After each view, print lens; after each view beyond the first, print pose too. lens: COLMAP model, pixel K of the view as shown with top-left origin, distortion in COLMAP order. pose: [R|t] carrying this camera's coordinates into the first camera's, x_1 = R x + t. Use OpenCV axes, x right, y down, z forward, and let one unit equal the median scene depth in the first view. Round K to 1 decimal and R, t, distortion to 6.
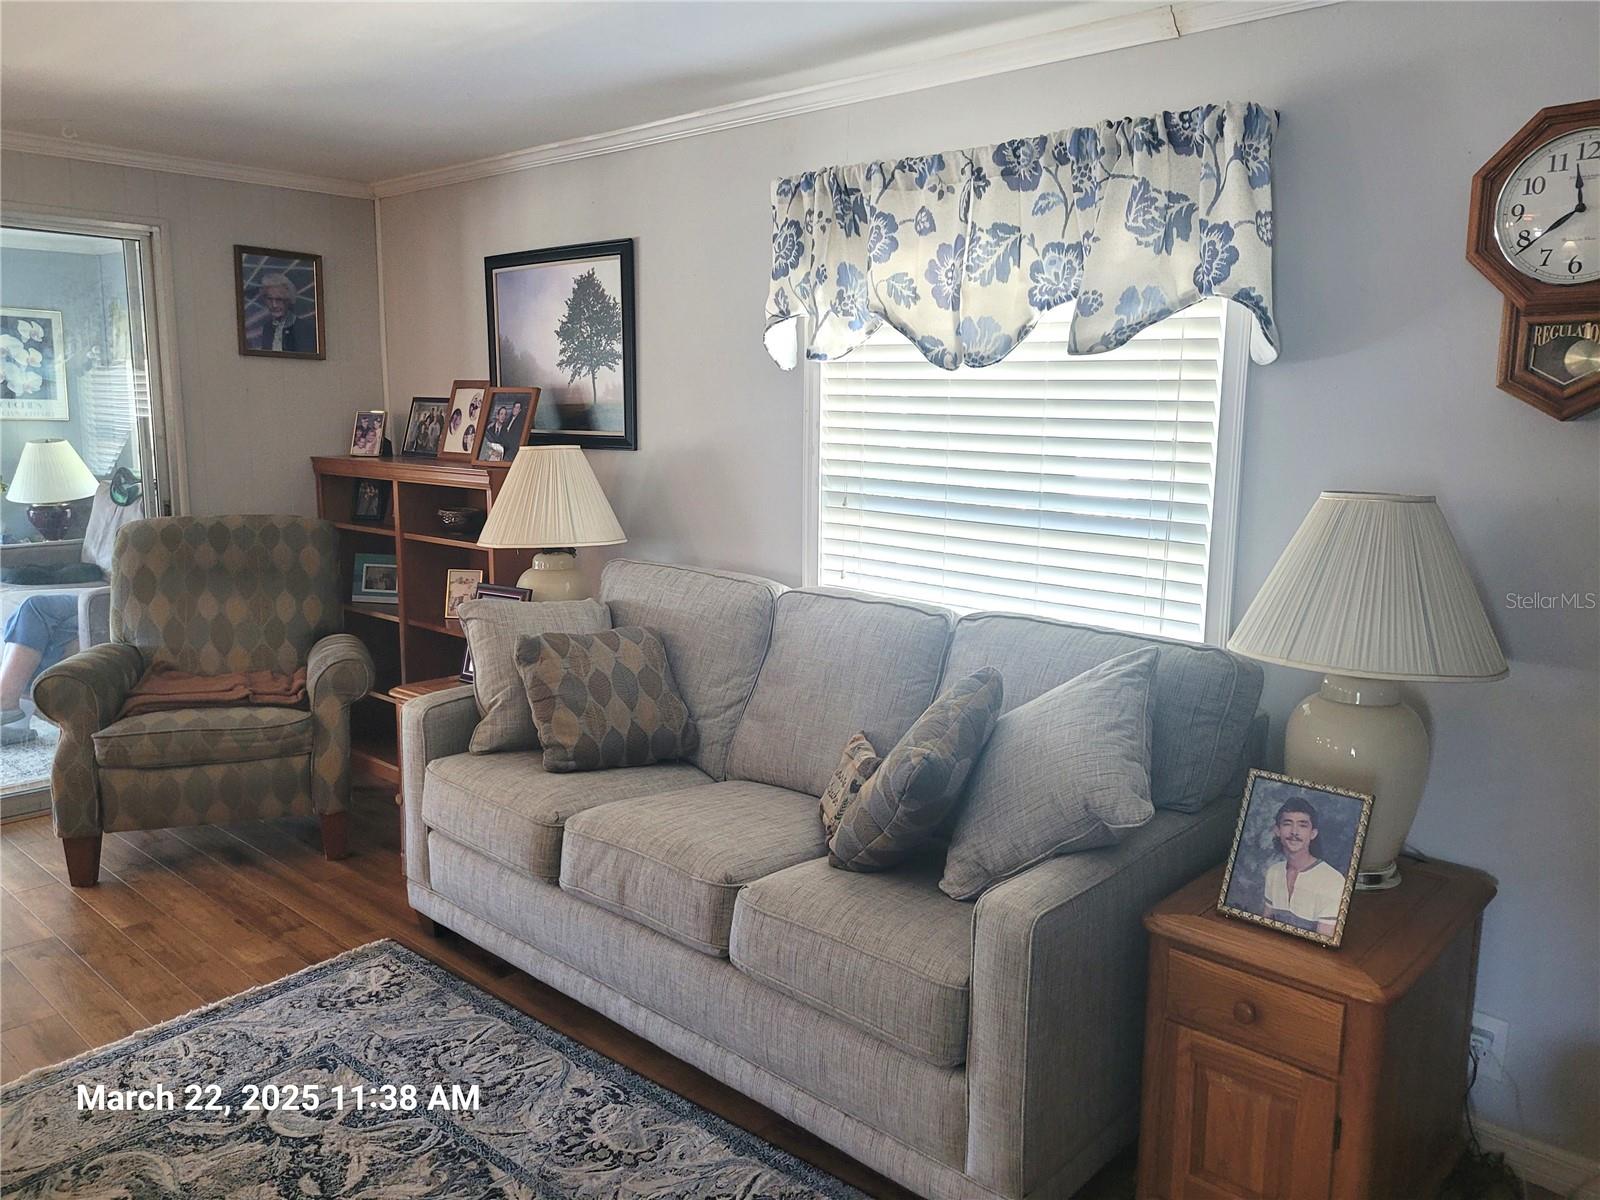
lens RADIAL K [[1206.2, 0, 798.9], [0, 1206.2, 593.6], [0, 0, 1]] dist [0.047301, -0.027187]
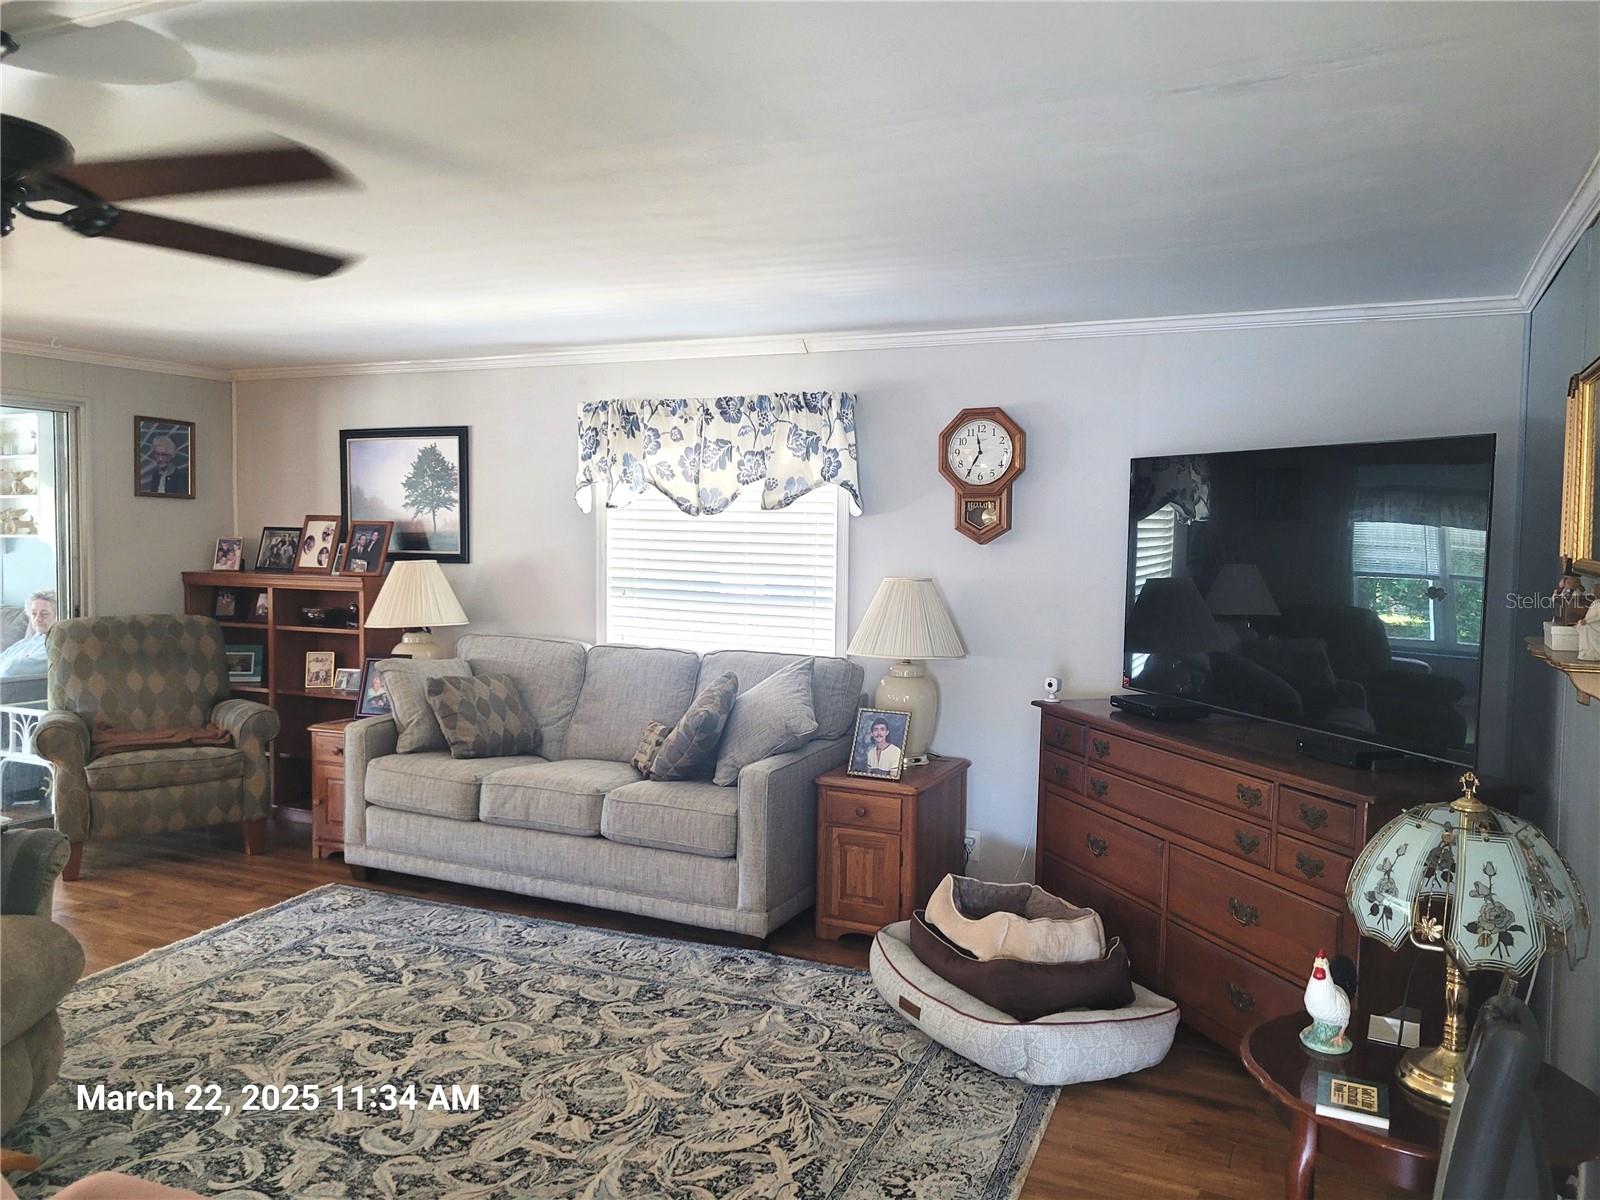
lens RADIAL K [[1191.2, 0, 800.2], [0, 1191.2, 596.2], [0, 0, 1]] dist [0.055446, -0.034225]
pose [[0.953639, -0.015567, 0.300549, -0.239476], [0.044473, 0.994987, -0.089575, 0.091929], [-0.297648, 0.098789, 0.949551, -0.663008]]
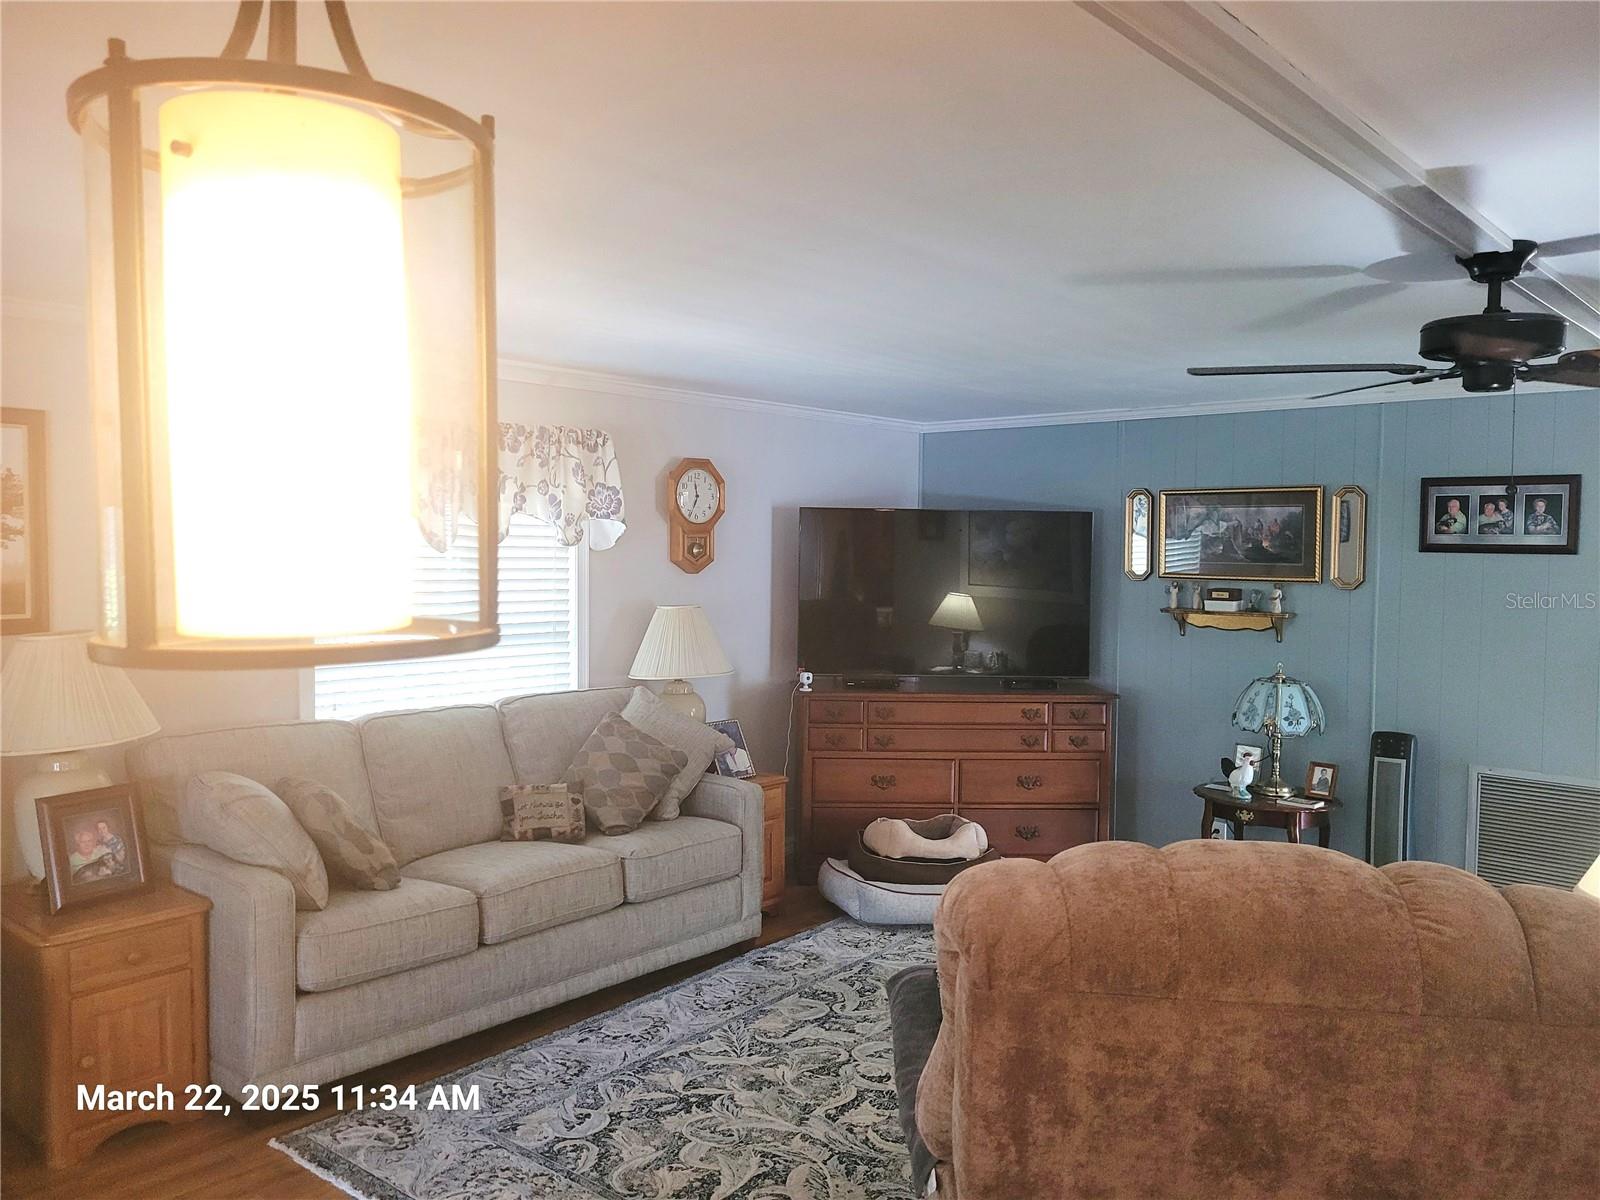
lens RADIAL K [[1195.2, 0, 796.6], [0, 1195.2, 581.7], [0, 0, 1]] dist [0.043052, -0.027004]
pose [[-0.009199, -0.044379, 0.998972, -1.345840], [0.150106, 0.987634, 0.045257, -0.142917], [-0.988627, 0.150368, -0.002424, 0.544942]]
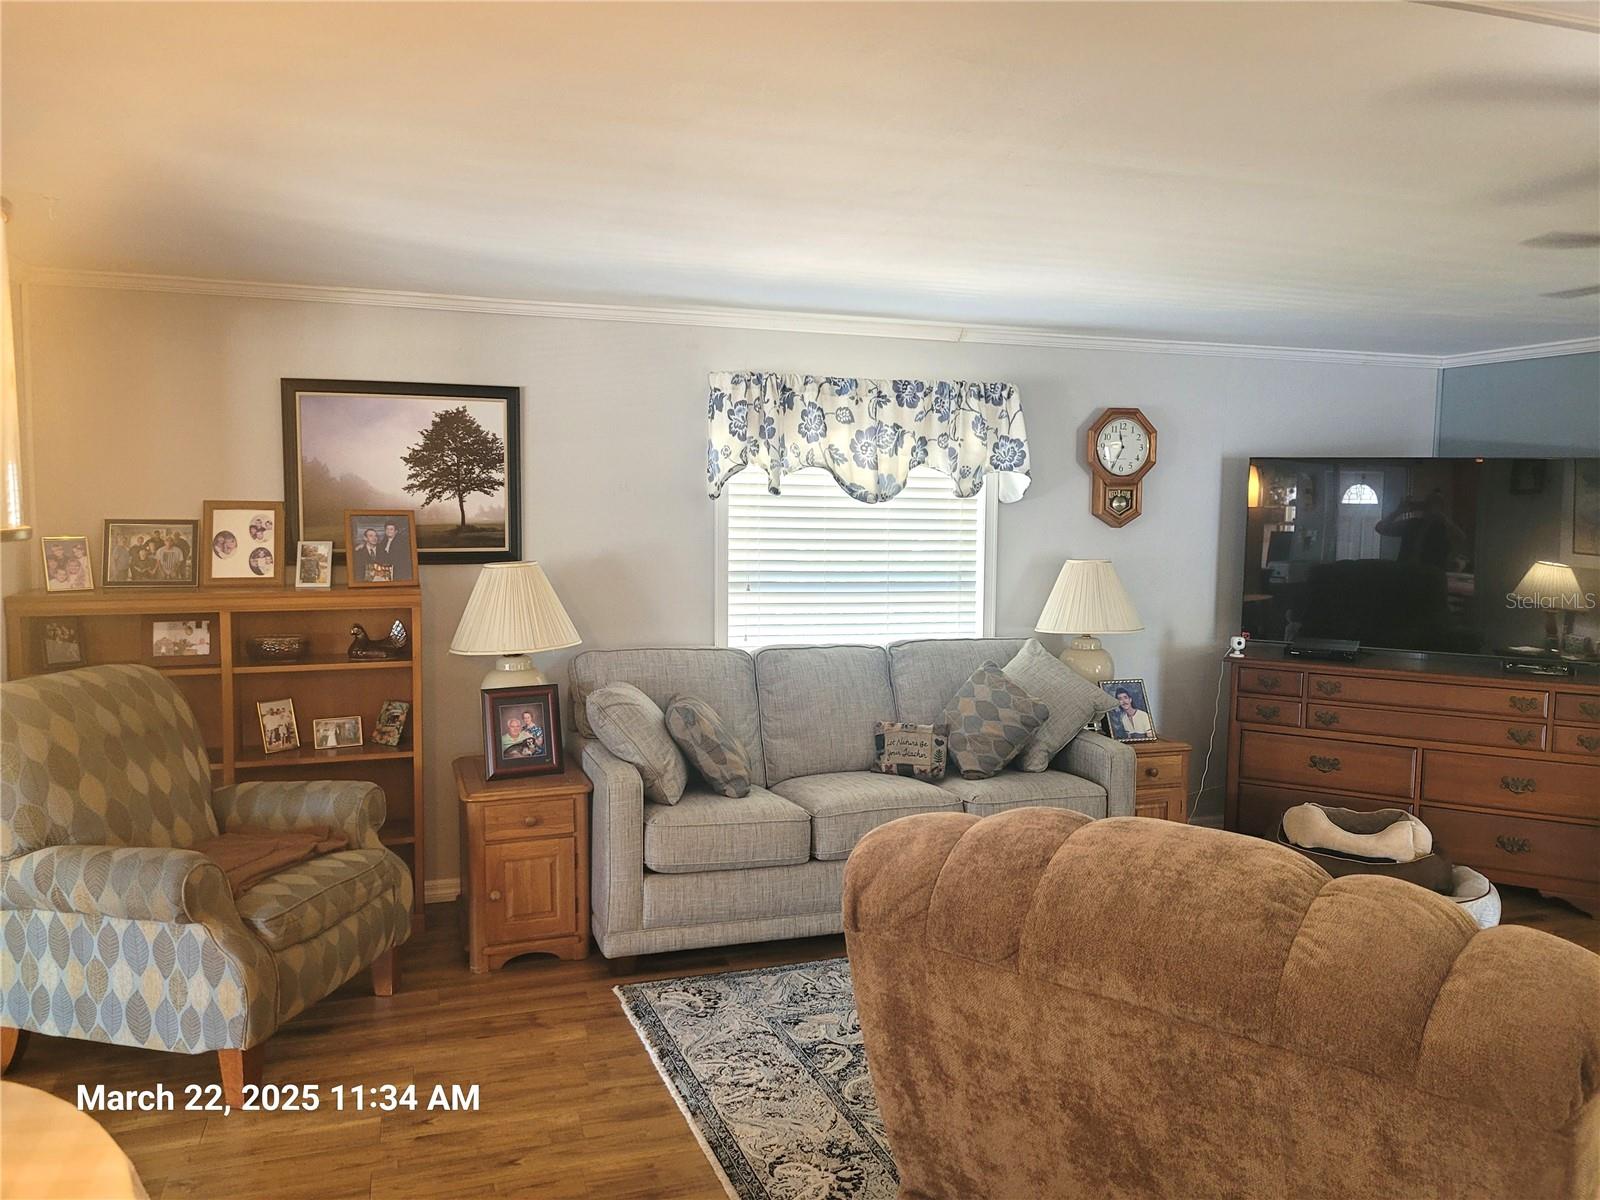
lens RADIAL K [[1196.9, 0, 820.6], [0, 1196.9, 580.4], [0, 0, 1]] dist [0.037686, -0.008189]
pose [[0.479325, -0.068784, 0.874938, -1.287155], [0.131952, 0.991240, 0.005639, -0.088117], [-0.867661, 0.112747, 0.484203, 0.233878]]
